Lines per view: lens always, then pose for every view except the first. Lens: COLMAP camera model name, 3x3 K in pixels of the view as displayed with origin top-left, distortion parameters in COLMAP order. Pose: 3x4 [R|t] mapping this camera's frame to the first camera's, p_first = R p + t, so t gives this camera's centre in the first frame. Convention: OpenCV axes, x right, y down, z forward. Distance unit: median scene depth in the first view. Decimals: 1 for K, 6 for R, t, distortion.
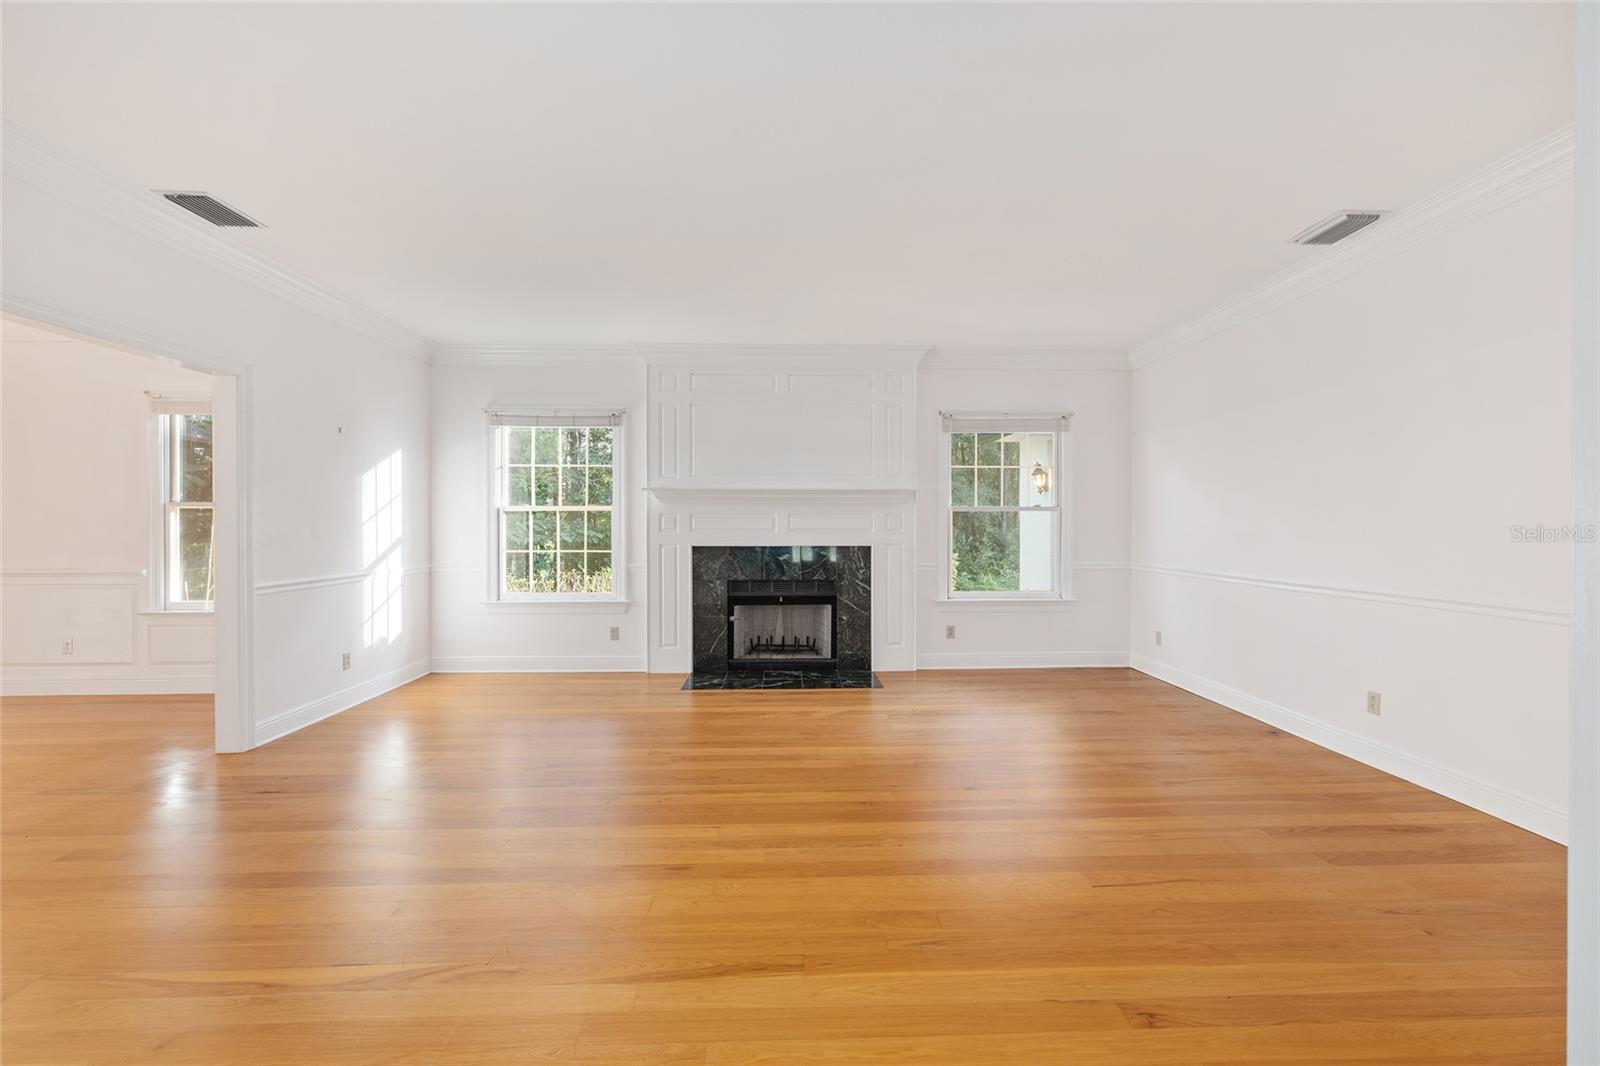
lens RADIAL K [[641.9, 0, 811.8], [0, 641.9, 531.7], [0, 0, 1]] dist [-0.002455, 0.000067]
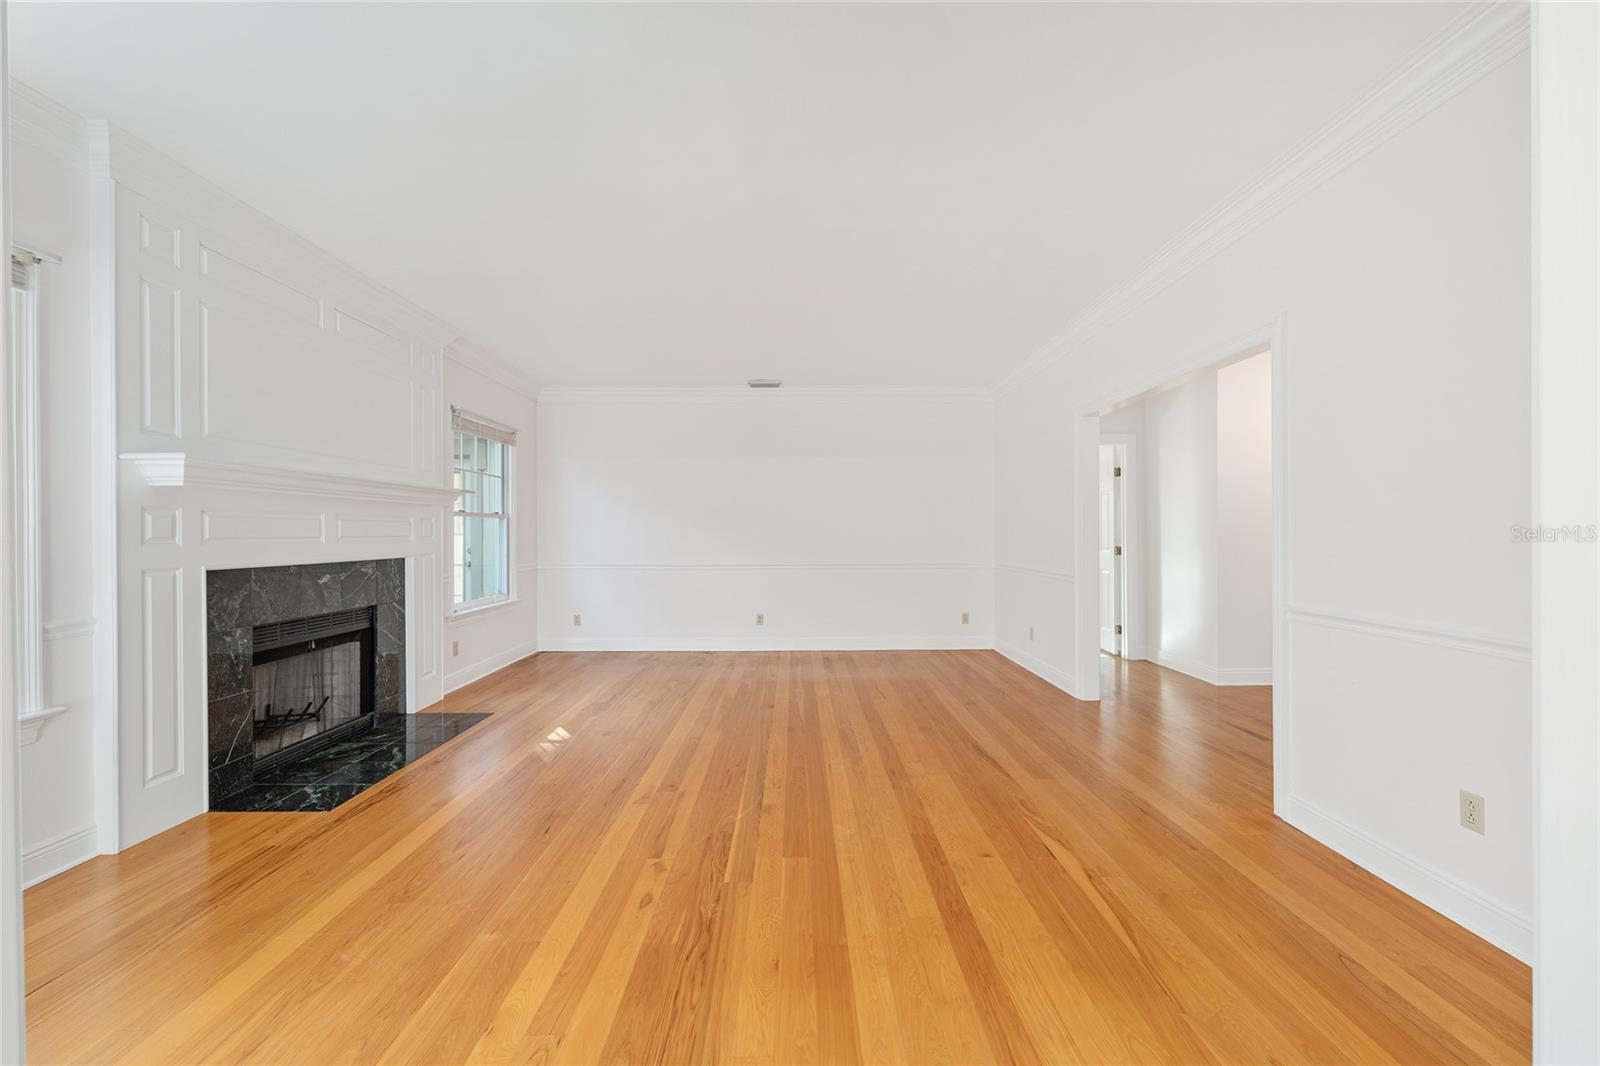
lens RADIAL K [[641.9, 0, 800.7], [0, 641.9, 531.1], [0, 0, 1]] dist [-0.002455, 0.000067]
pose [[0.032936, 0.001673, 0.999456, -0.763592], [0.013169, 0.999911, -0.002108, -0.002460], [-0.999371, 0.013232, 0.032911, 0.537291]]
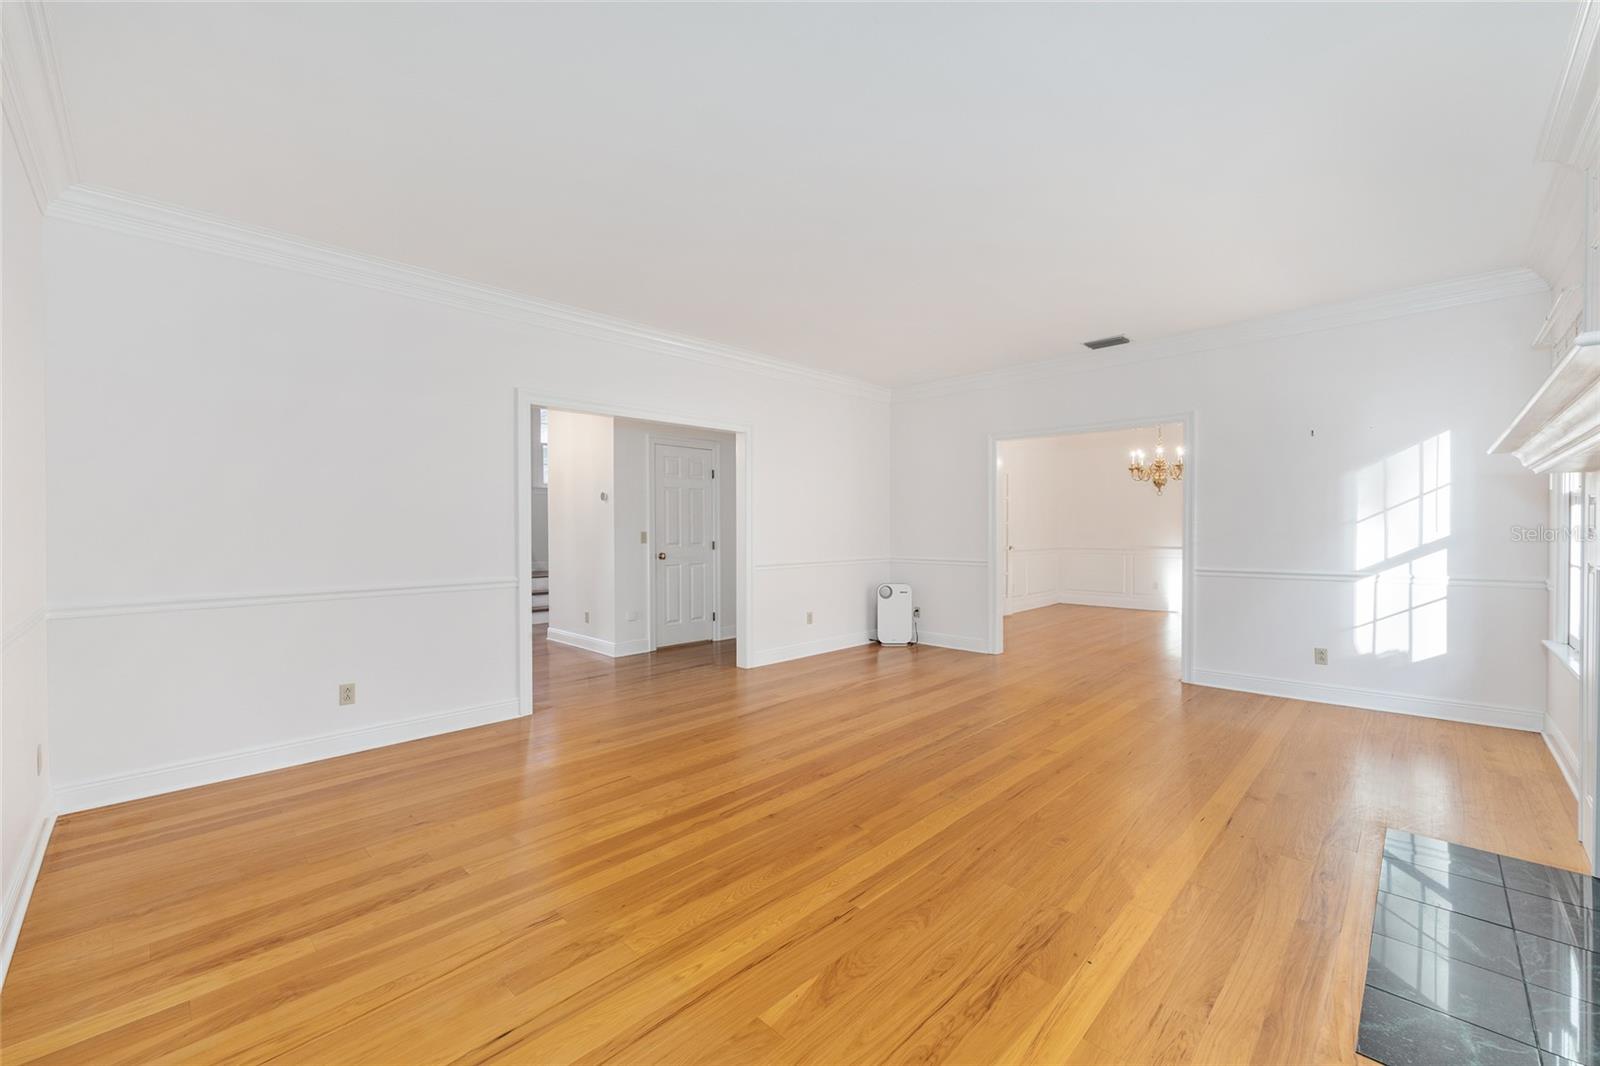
lens RADIAL K [[641.9, 0, 801.8], [0, 641.9, 533.4], [0, 0, 1]] dist [-0.002455, 0.000067]
pose [[-0.730919, 0.010912, -0.682377, 0.509850], [-0.000611, 0.999861, 0.016643, -0.010003], [0.682464, 0.012582, -0.730811, 1.037136]]
